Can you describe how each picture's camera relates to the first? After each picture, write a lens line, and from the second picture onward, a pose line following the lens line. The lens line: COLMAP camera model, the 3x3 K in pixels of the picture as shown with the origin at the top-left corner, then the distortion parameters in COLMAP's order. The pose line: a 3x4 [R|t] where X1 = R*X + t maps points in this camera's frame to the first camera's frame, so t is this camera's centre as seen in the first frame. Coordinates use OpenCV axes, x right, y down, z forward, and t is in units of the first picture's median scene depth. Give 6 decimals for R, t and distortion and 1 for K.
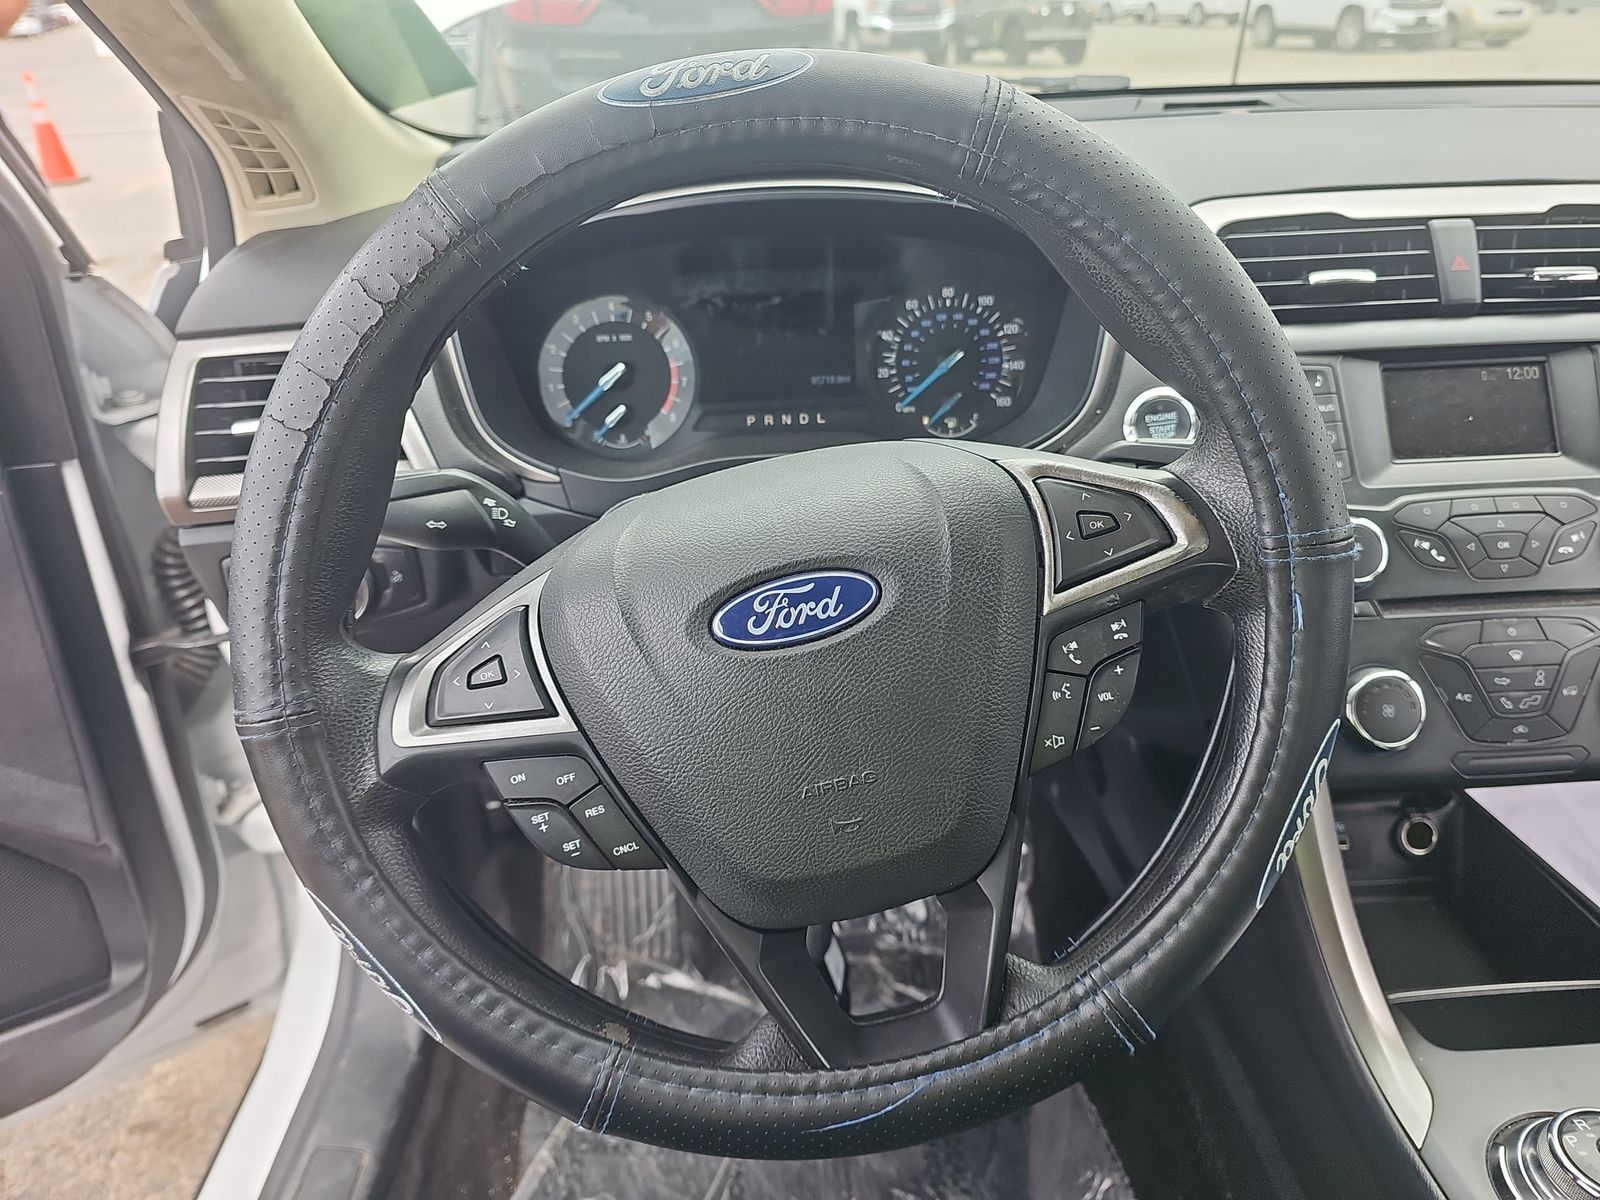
lens RADIAL K [[1072.8, 0, 795.1], [0, 1072.8, 601.4], [0, 0, 1]] dist [0.028870, -0.012607]
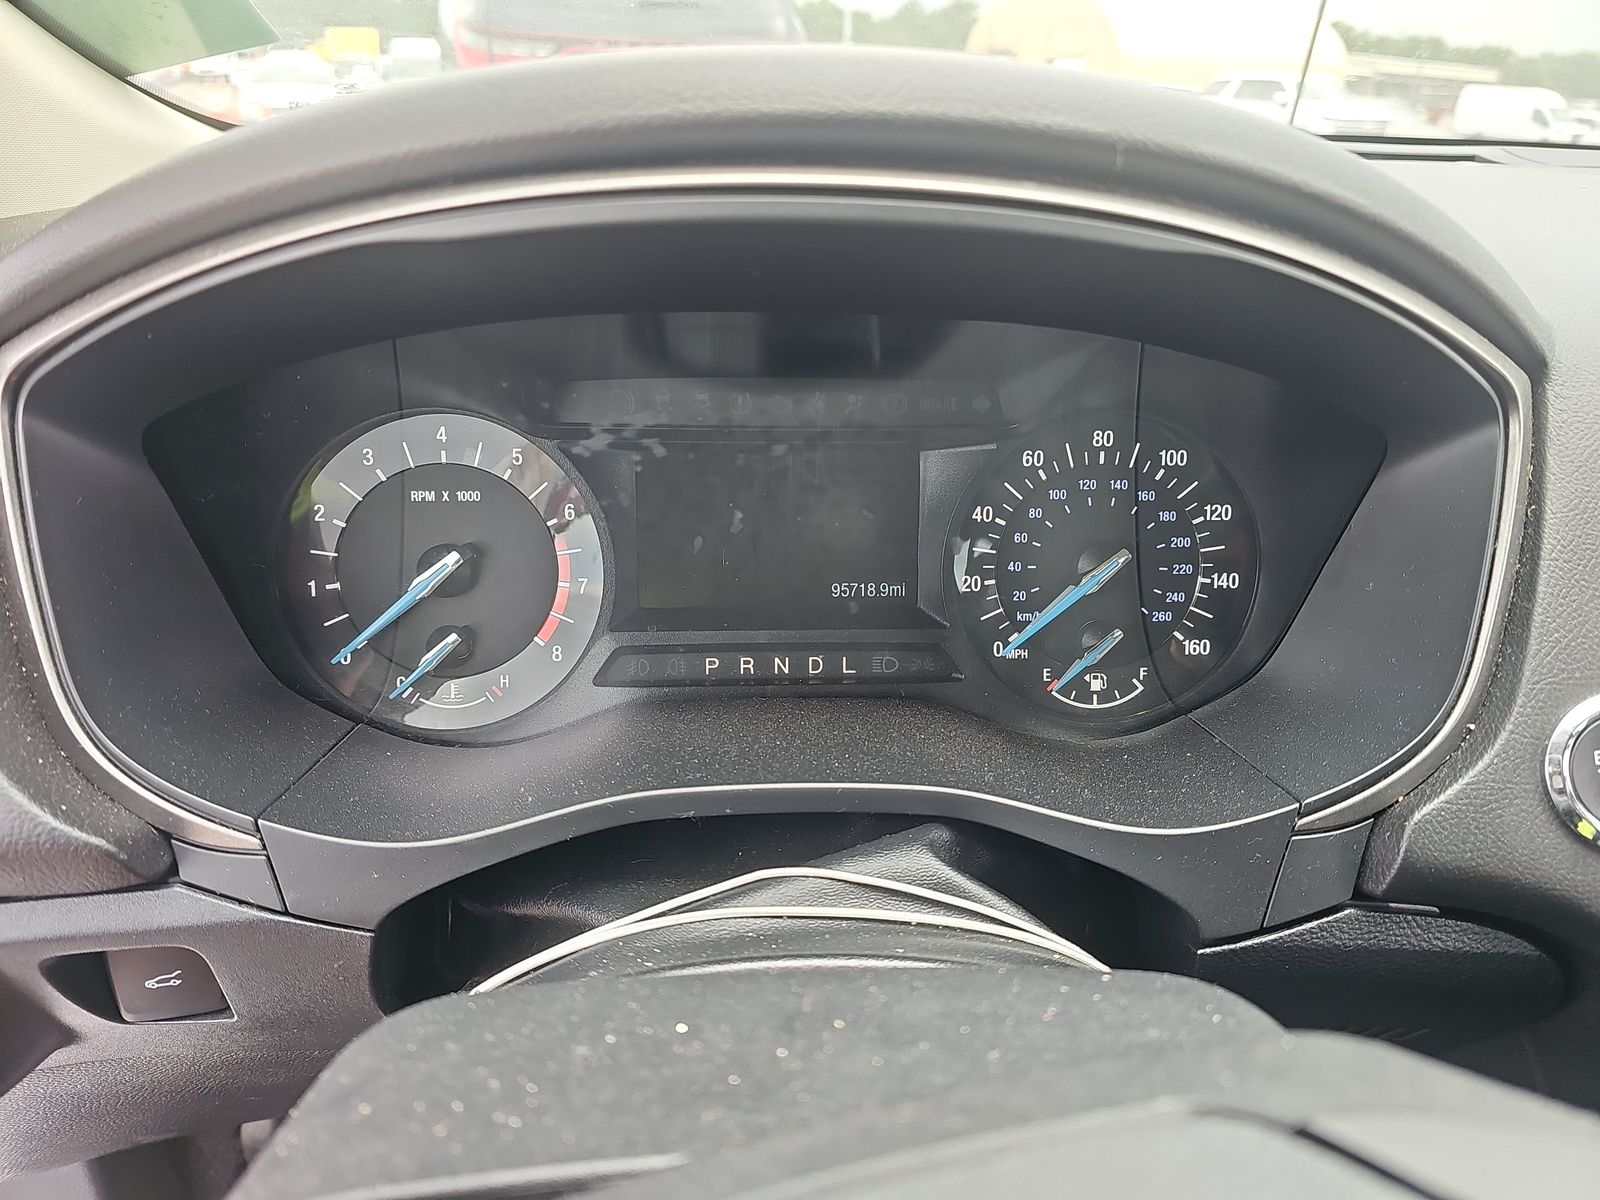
lens RADIAL K [[1072.8, 0, 801.1], [0, 1072.8, 599.4], [0, 0, 1]] dist [0.028870, -0.012607]
pose [[0.997672, 0.038505, 0.056285, -0.032292], [-0.034718, 0.997163, -0.066784, -0.188387], [-0.058697, 0.064675, 0.996179, 0.549234]]
